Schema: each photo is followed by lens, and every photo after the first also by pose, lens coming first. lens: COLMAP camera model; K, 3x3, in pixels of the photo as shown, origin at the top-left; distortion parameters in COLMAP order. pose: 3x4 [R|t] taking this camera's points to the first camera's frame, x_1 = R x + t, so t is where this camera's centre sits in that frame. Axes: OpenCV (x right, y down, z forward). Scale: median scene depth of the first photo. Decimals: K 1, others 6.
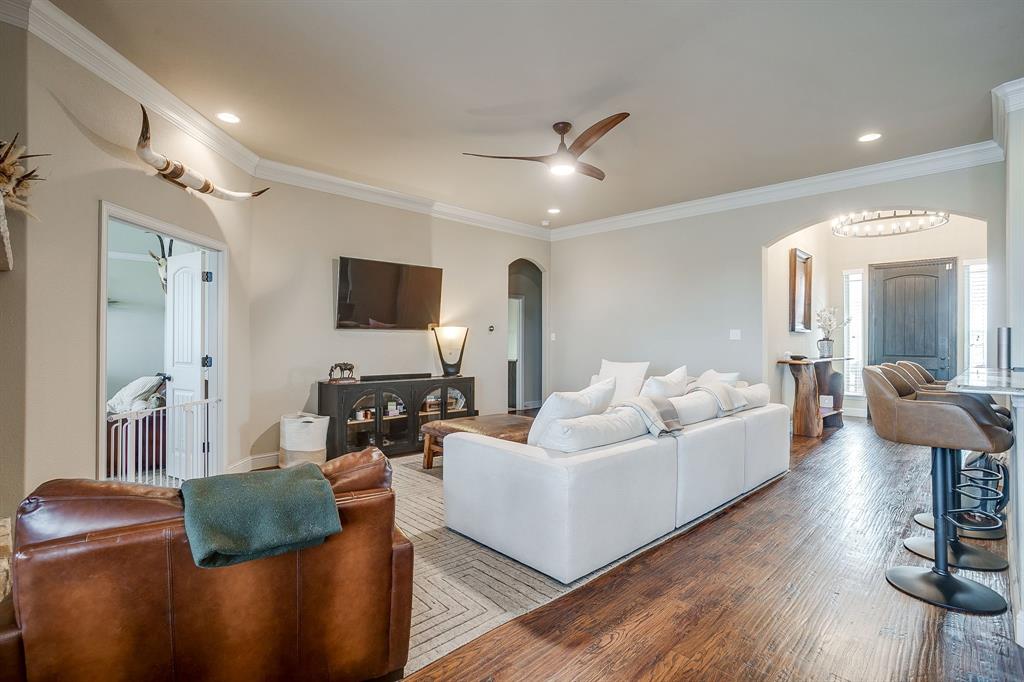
lens RADIAL K [[494.8, 0, 505.4], [0, 494.8, 338.5], [0, 0, 1]] dist [-0.039215, 0.020760]
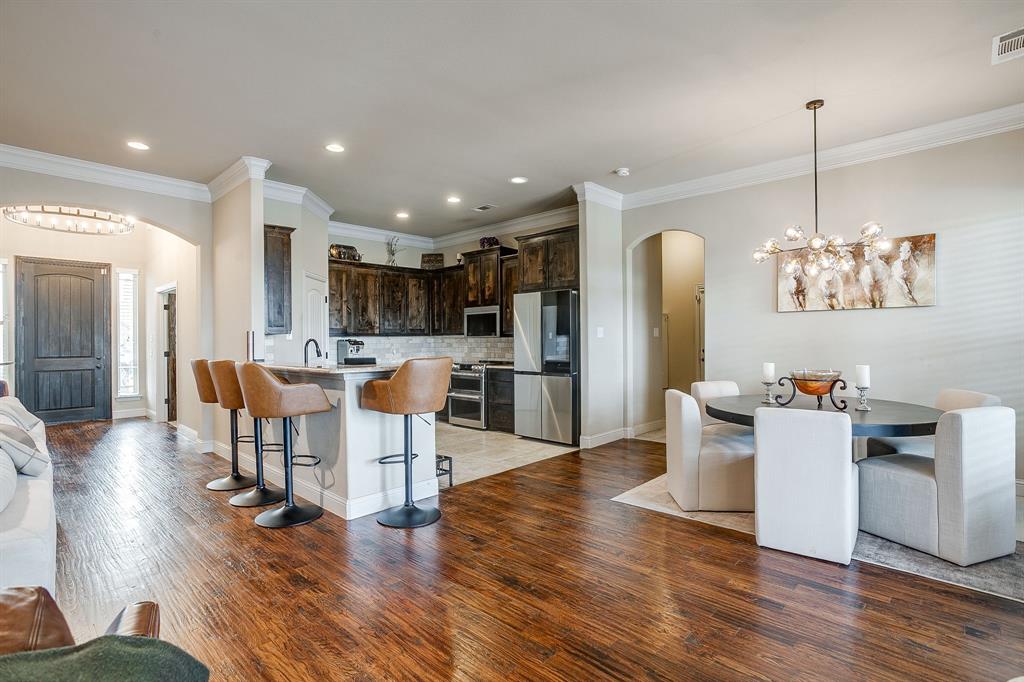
lens RADIAL K [[494.8, 0, 517.8], [0, 494.8, 341.7], [0, 0, 1]] dist [-0.039215, 0.020760]
pose [[-0.042815, -0.007266, 0.999057, -0.191960], [0.002146, 0.999971, 0.007365, -0.000449], [-0.999081, 0.002459, -0.042799, 0.139595]]
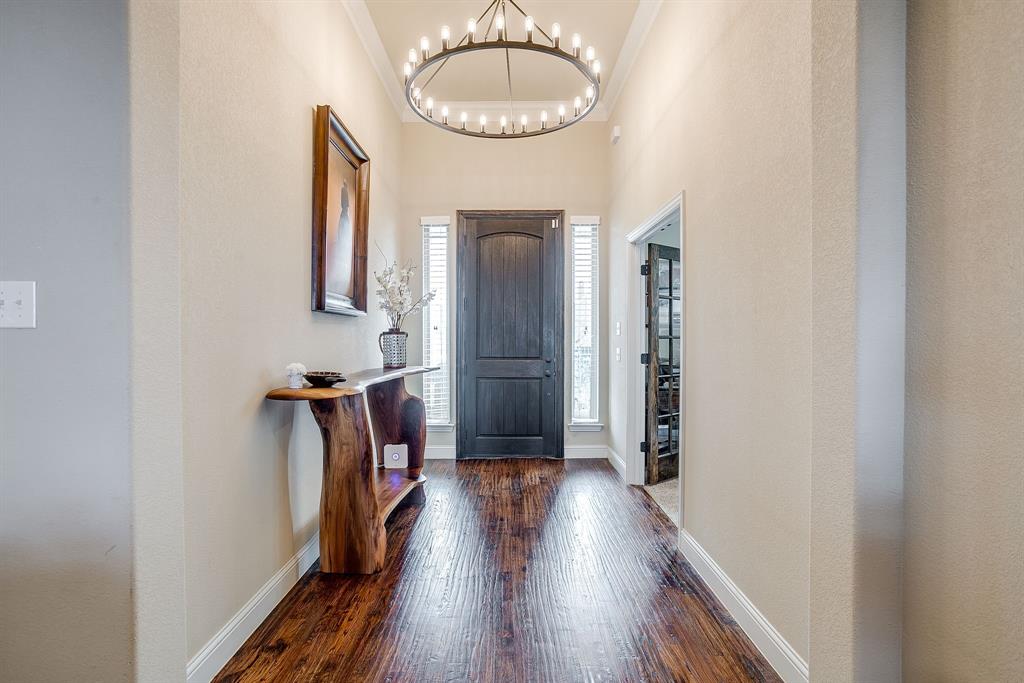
lens RADIAL K [[494.8, 0, 511.9], [0, 494.8, 337.7], [0, 0, 1]] dist [-0.039215, 0.020760]
pose [[0.697669, -0.005835, 0.716397, 0.382624], [0.001965, 0.999979, 0.006231, 0.005108], [-0.716418, -0.002940, 0.697665, 0.567689]]
